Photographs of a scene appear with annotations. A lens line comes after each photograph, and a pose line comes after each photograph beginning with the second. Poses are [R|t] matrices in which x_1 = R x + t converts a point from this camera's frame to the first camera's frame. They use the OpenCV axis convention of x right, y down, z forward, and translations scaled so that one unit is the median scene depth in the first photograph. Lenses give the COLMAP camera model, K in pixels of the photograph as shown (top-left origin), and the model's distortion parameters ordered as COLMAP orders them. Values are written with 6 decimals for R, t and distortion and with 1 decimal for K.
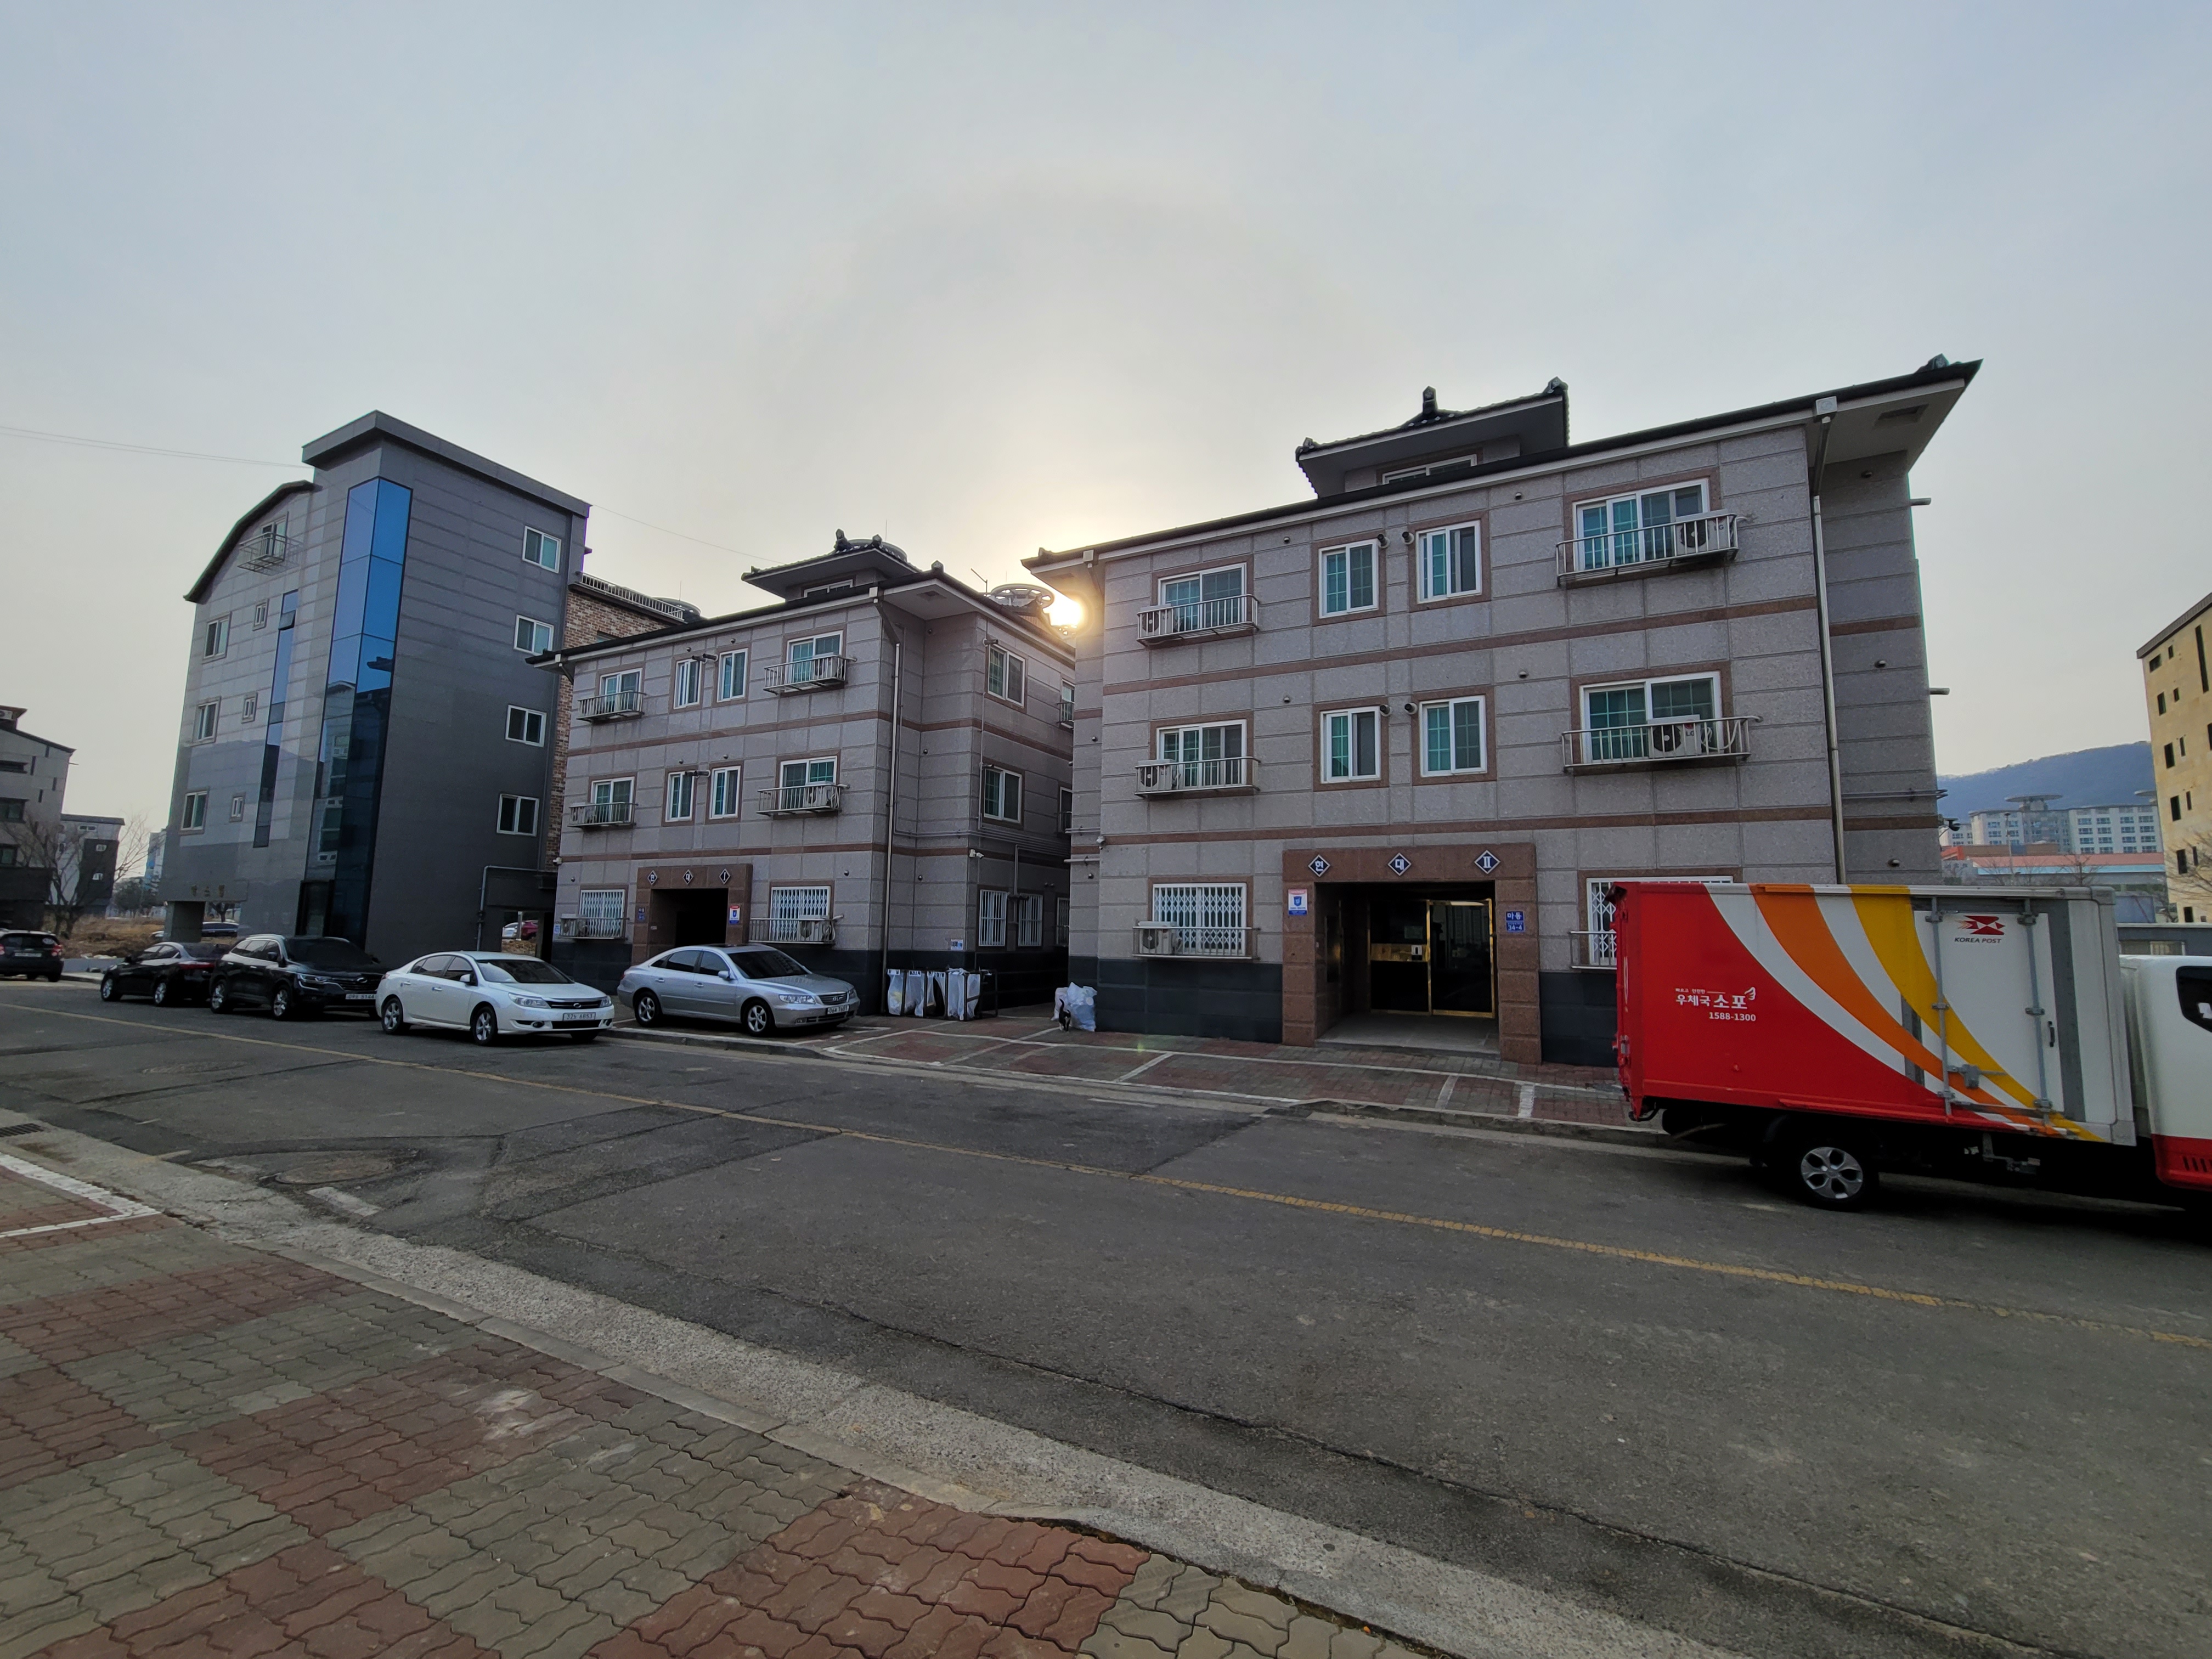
lens RADIAL K [[919.4, 0, 1044.9], [0, 919.4, 835.7], [0, 0, 1]] dist [0.022374, -0.009087]
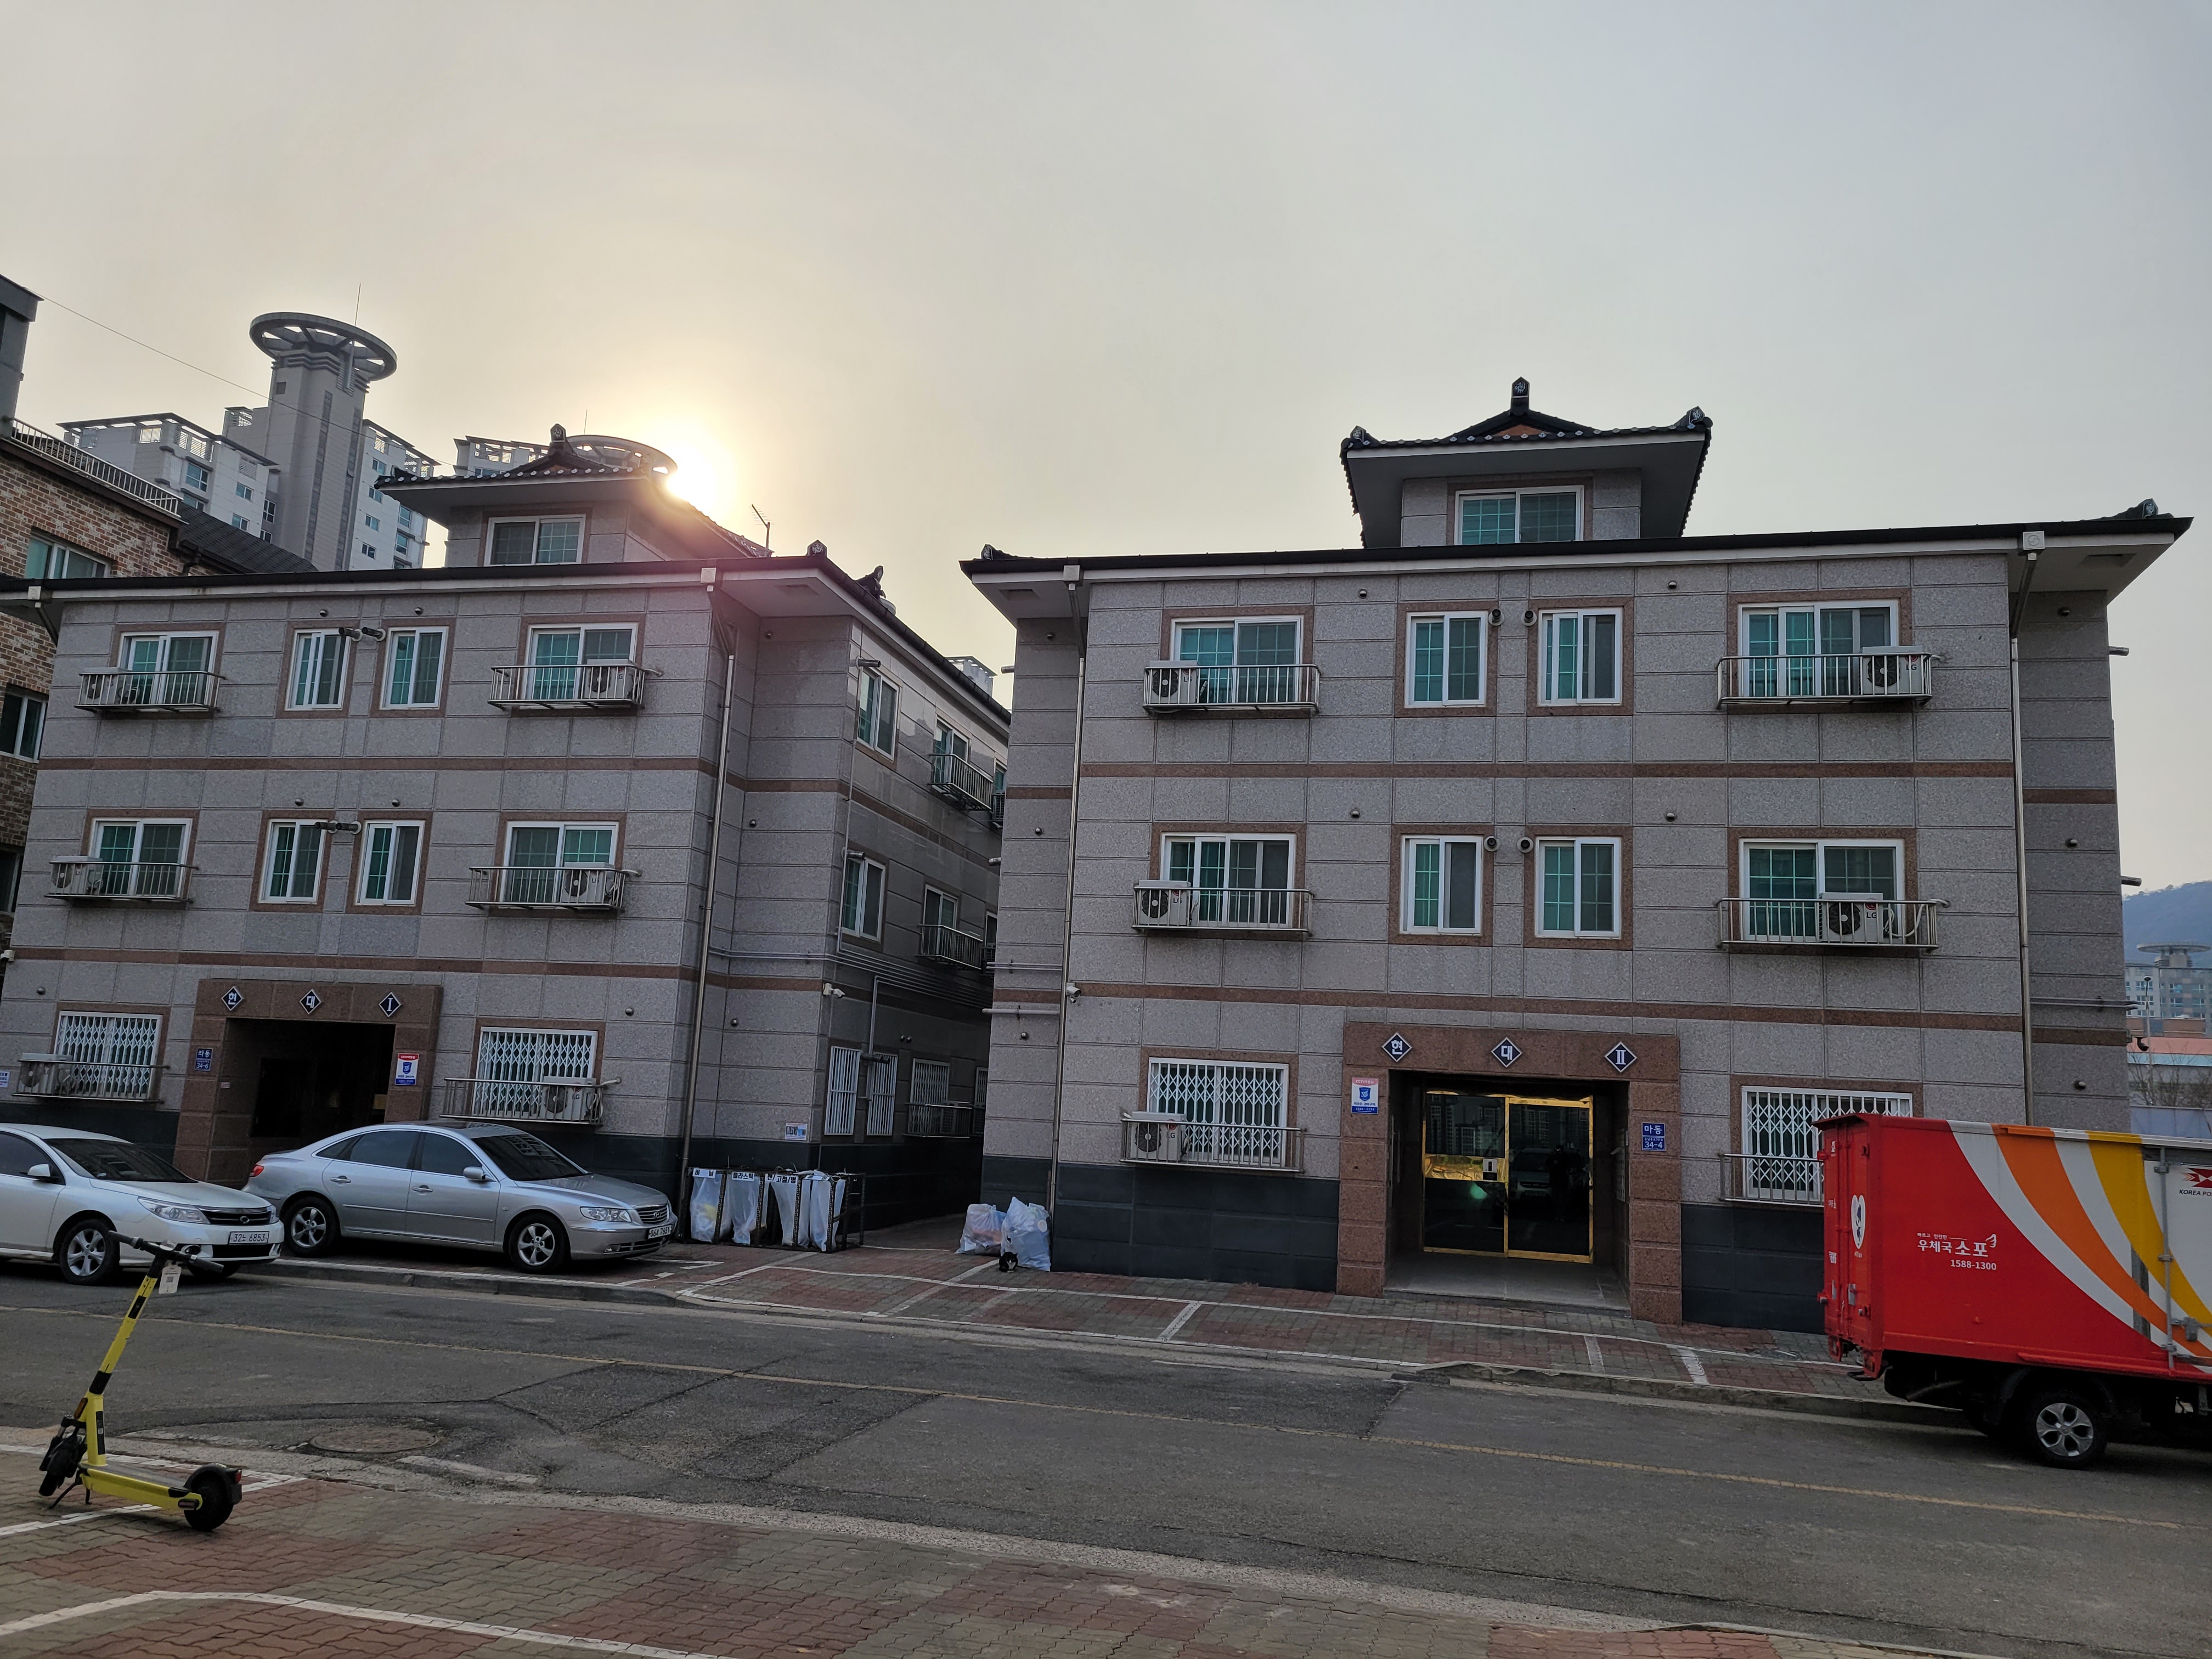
lens RADIAL K [[1676.4, 0, 1003.3], [0, 1676.4, 860.6], [0, 0, 1]] dist [0.104555, -0.083798]
pose [[0.973936, 0.067676, 0.216492, -0.284953], [-0.060069, 0.997330, -0.041533, -0.037689], [-0.218725, 0.027446, 0.975401, -0.228223]]
